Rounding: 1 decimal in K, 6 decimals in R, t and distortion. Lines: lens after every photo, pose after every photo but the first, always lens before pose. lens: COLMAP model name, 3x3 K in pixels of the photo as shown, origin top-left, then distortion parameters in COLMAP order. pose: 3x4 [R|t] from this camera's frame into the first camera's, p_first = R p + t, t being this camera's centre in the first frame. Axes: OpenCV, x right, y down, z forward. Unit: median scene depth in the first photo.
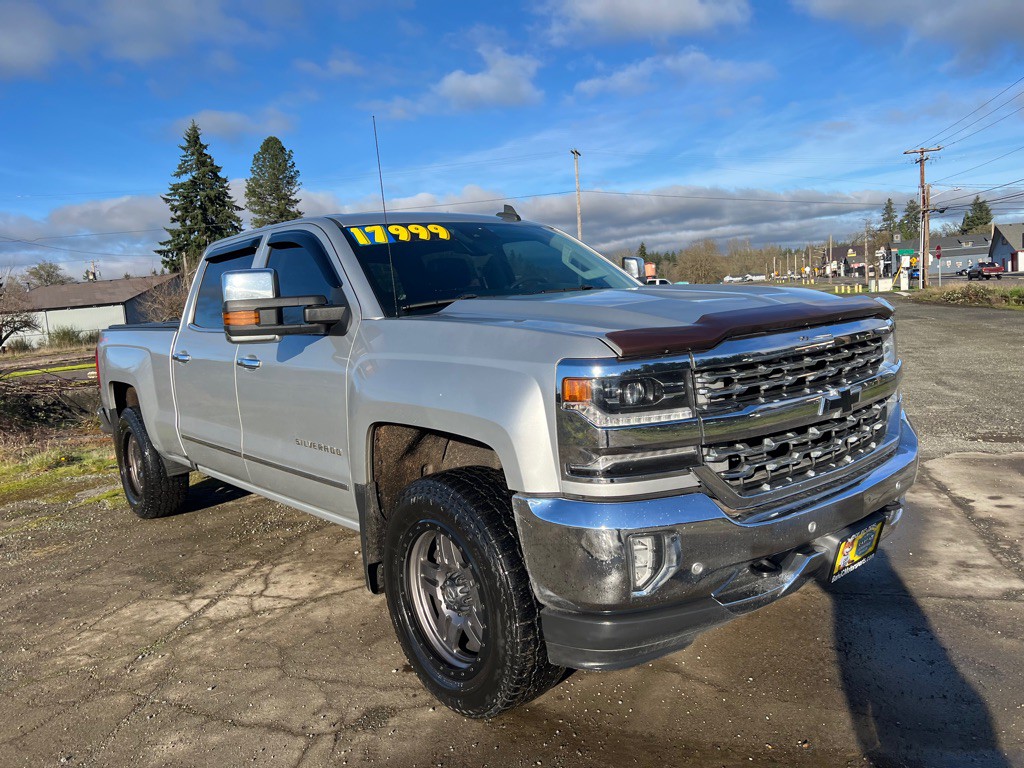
lens RADIAL K [[770.3, 0, 520.5], [0, 770.3, 379.1], [0, 0, 1]] dist [0.041564, -0.045507]
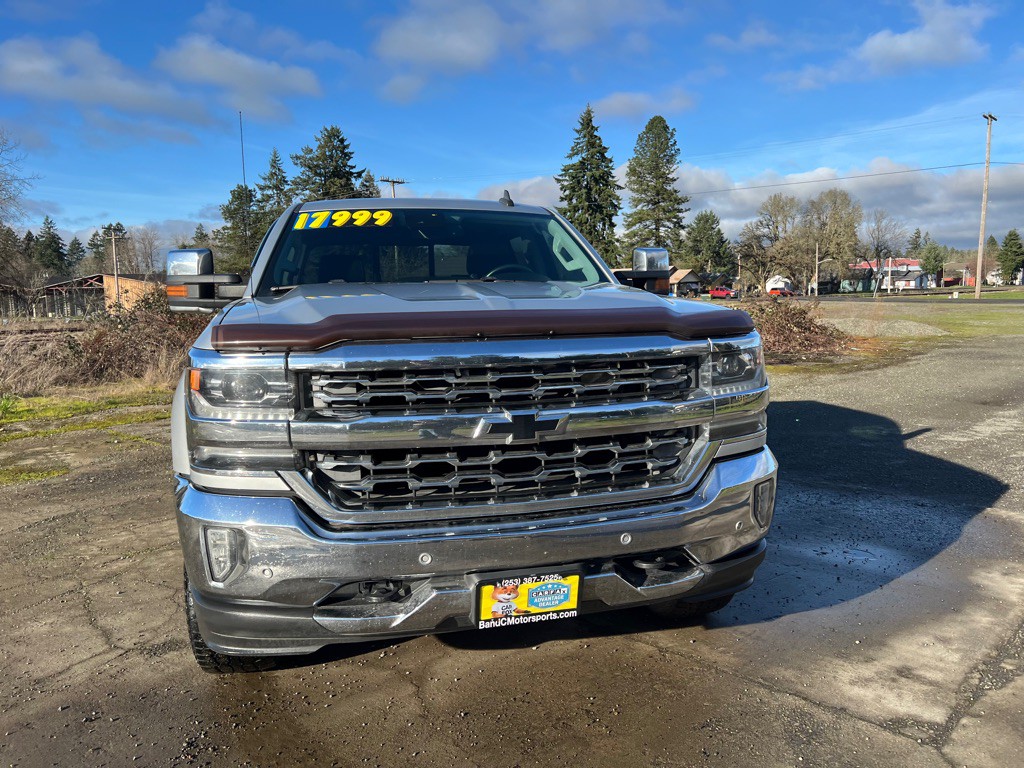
lens RADIAL K [[767.9, 0, 521.3], [0, 767.9, 389.6], [0, 0, 1]] dist [0.056959, -0.070125]
pose [[0.886637, 0.113323, -0.448367, 0.018021], [-0.095108, 0.993470, 0.063021, -0.001507], [0.452581, -0.013233, 0.891625, 0.005379]]
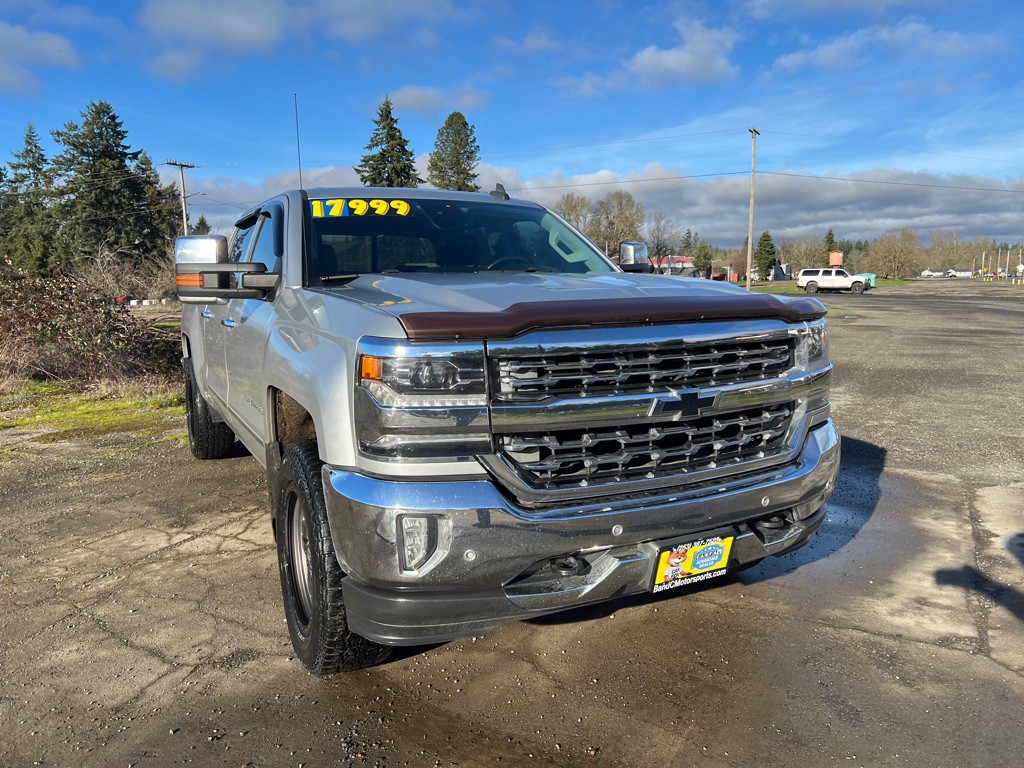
lens RADIAL K [[770.3, 0, 520.5], [0, 770.3, 379.1], [0, 0, 1]] dist [0.041564, -0.045507]
pose [[0.974178, 0.083950, -0.209592, 0.009431], [-0.078230, 0.996305, 0.035449, -0.000438], [0.211794, -0.018137, 0.977146, 0.000961]]
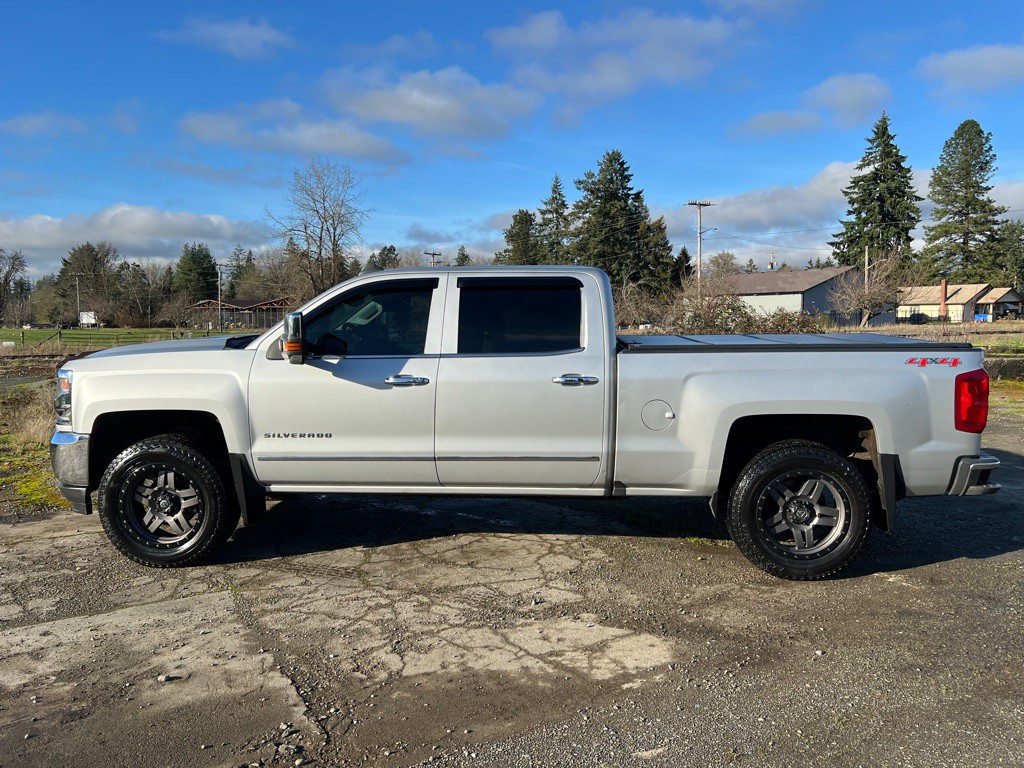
lens RADIAL K [[797.6, 0, 519.6], [0, 797.6, 379.4], [0, 0, 1]] dist [0.057326, -0.061226]
pose [[0.715764, 0.122813, -0.687458, -0.002089], [-0.116924, 0.991594, 0.055408, 0.005106], [0.688484, 0.040721, 0.724107, -0.059469]]
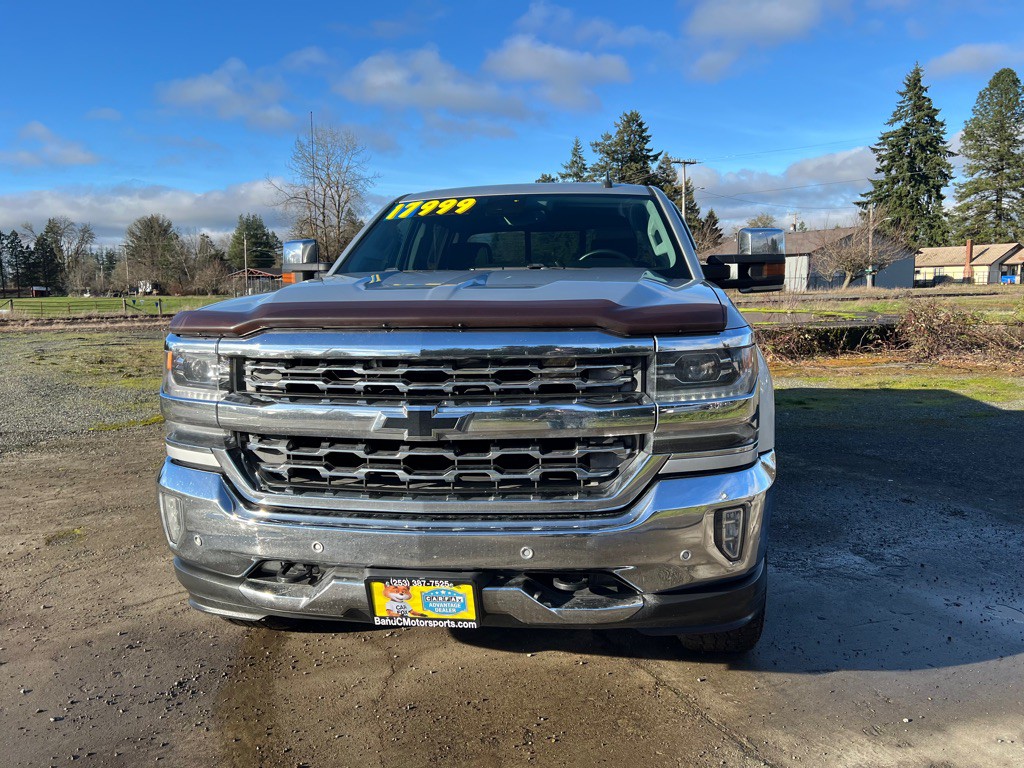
lens RADIAL K [[770.3, 0, 520.5], [0, 770.3, 379.1], [0, 0, 1]] dist [0.041564, -0.045507]
pose [[0.654288, 0.156558, -0.739863, 0.024723], [-0.111113, 0.987621, 0.110723, -0.002748], [0.748039, 0.009763, 0.663583, 0.012107]]
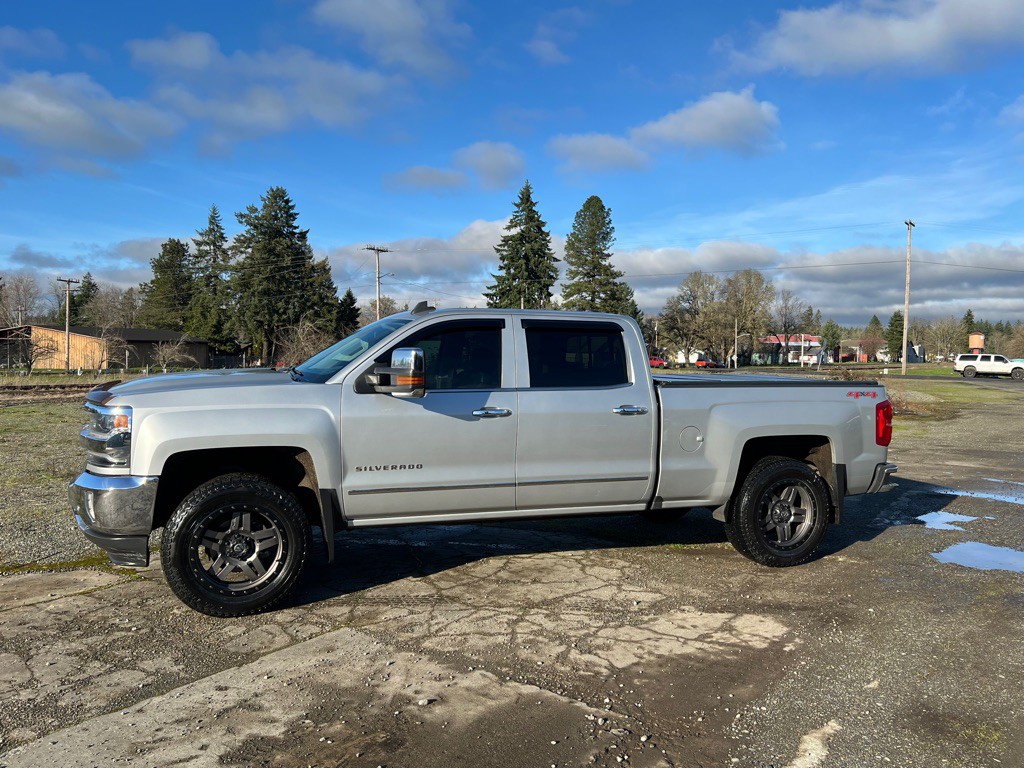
lens RADIAL K [[796.7, 0, 518.8], [0, 796.7, 383.3], [0, 0, 1]] dist [0.094906, -0.132060]
pose [[0.937708, 0.094205, -0.334408, -0.017817], [-0.114652, 0.992522, -0.041894, 0.008076], [0.327961, 0.077625, 0.941497, -0.074538]]
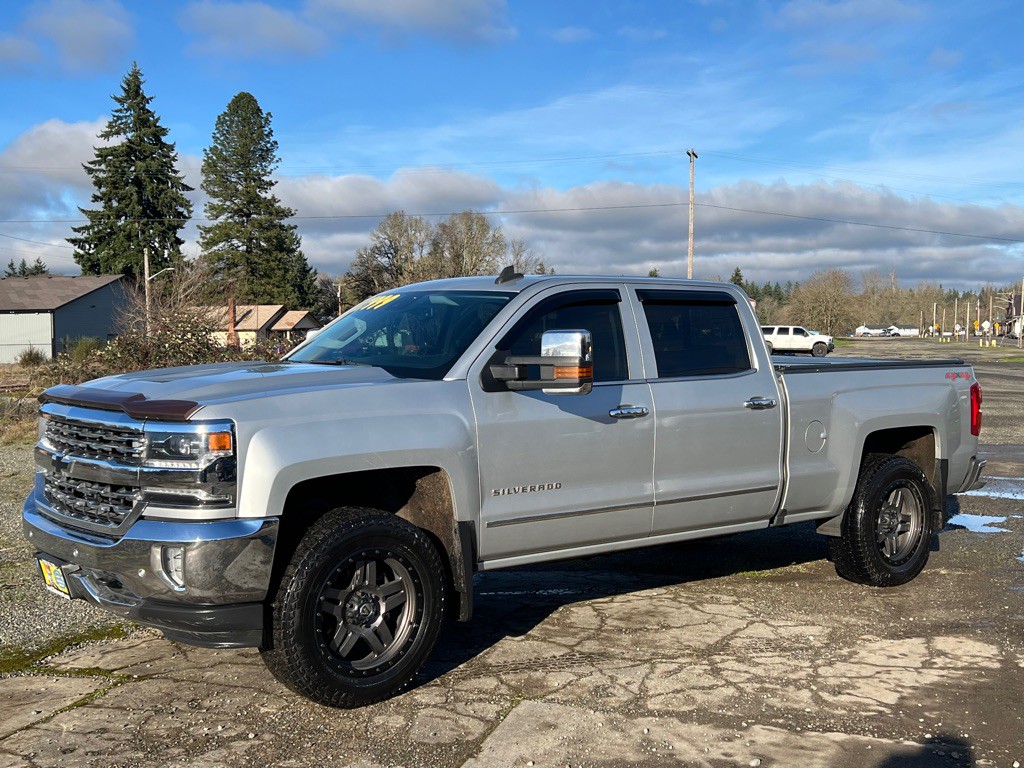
lens RADIAL K [[1183.8, 0, 514.3], [0, 1183.8, 386.2], [0, 0, 1]] dist [0.139259, -0.354156]
pose [[0.997676, 0.066690, -0.013950, -0.037398], [-0.067441, 0.995732, -0.063002, 0.010367], [0.009689, 0.063796, 0.997916, -0.083619]]
